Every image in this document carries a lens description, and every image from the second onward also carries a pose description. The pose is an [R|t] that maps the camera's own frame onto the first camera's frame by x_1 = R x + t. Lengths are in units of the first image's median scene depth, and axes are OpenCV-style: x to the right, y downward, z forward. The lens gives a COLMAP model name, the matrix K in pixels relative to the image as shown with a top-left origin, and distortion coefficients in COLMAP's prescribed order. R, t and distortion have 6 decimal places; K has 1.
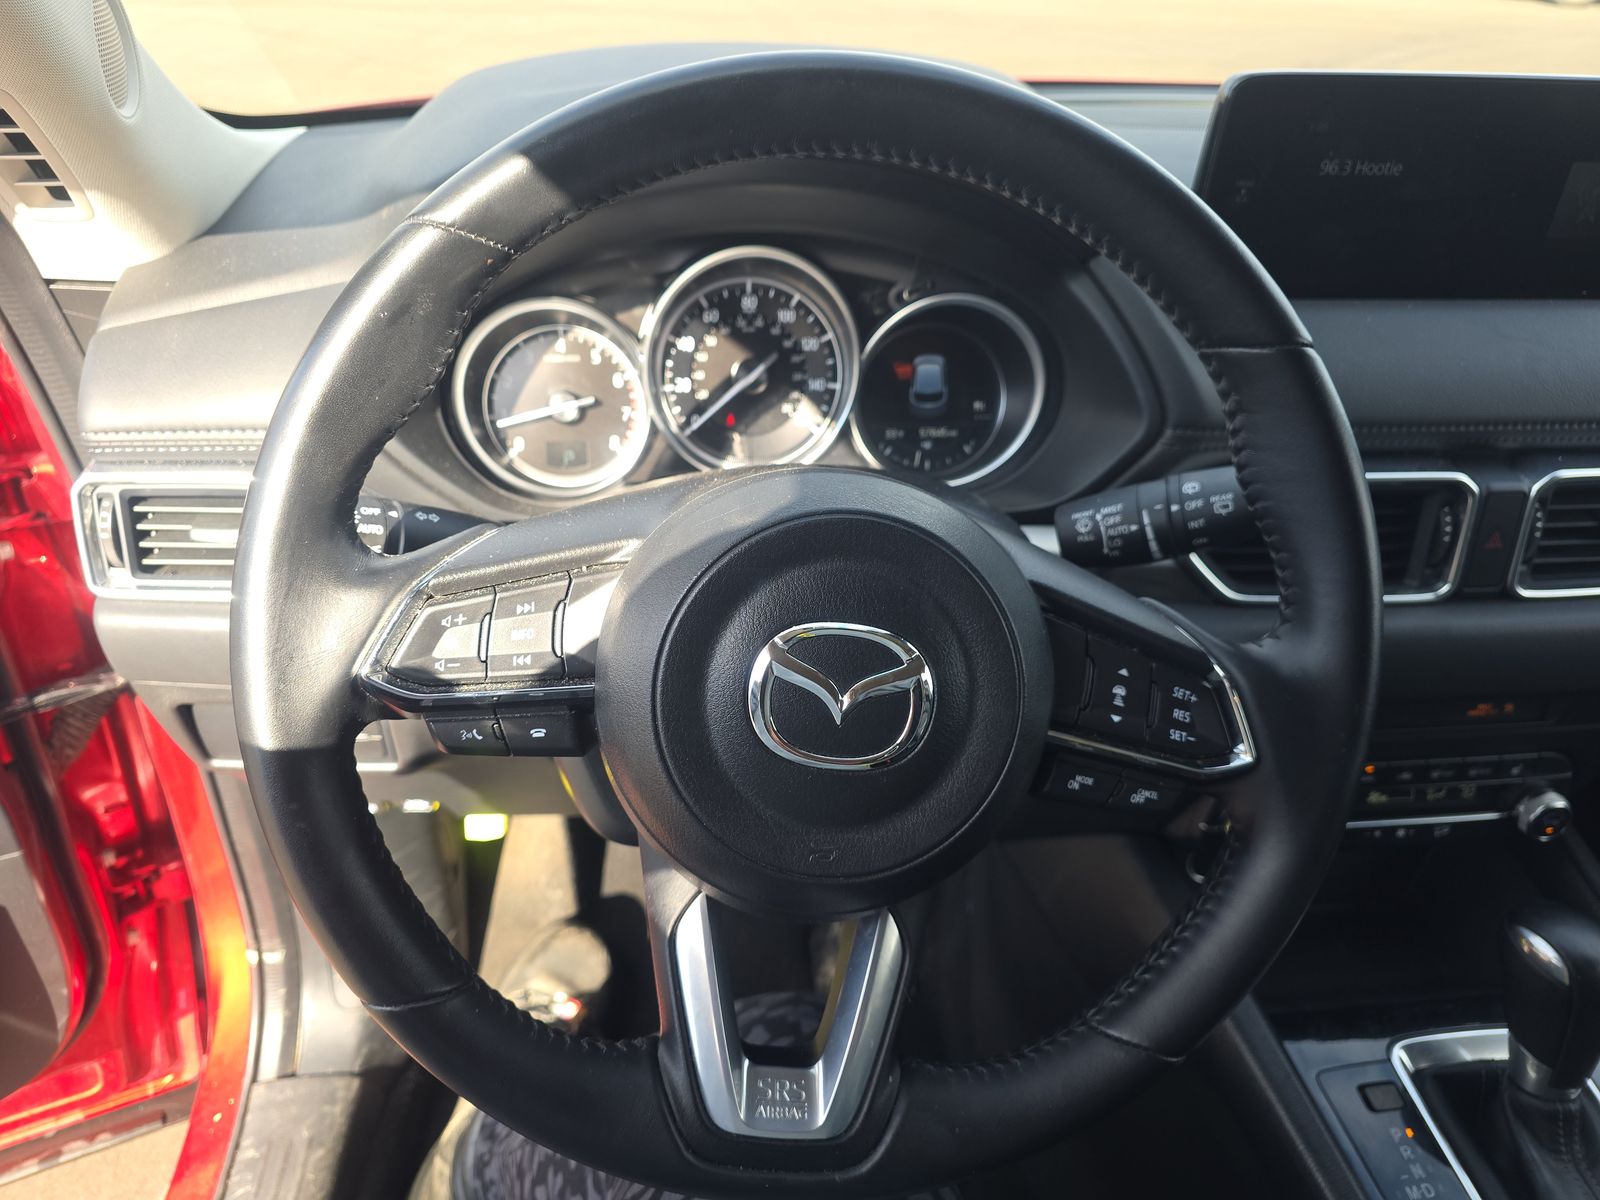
lens RADIAL K [[1051.1, 0, 784.5], [0, 1051.1, 602.9], [0, 0, 1]] dist [0.004631, -0.024094]
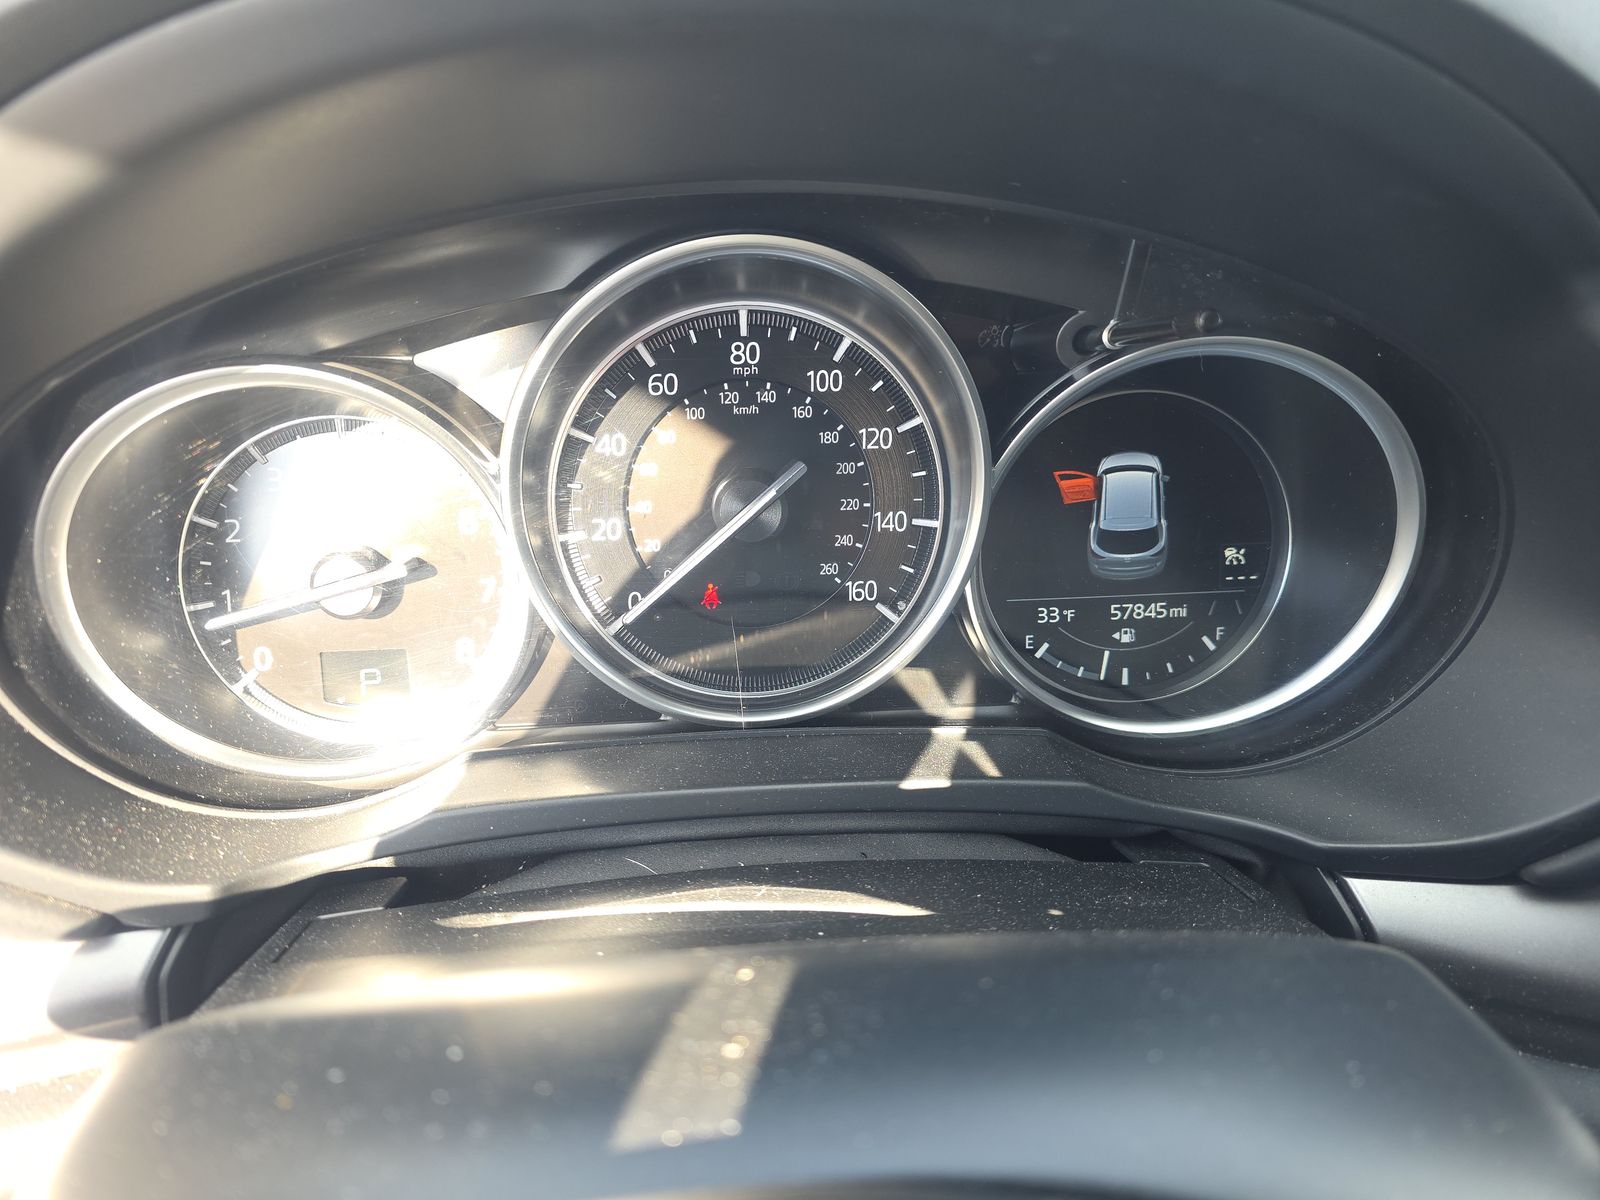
lens RADIAL K [[1051.1, 0, 787.1], [0, 1051.1, 560.8], [0, 0, 1]] dist [0.004631, -0.024094]
pose [[0.998158, -0.006499, -0.060319, 0.012281], [0.004504, 0.999440, -0.033143, -0.177687], [0.060501, 0.032811, 0.997629, 0.537842]]
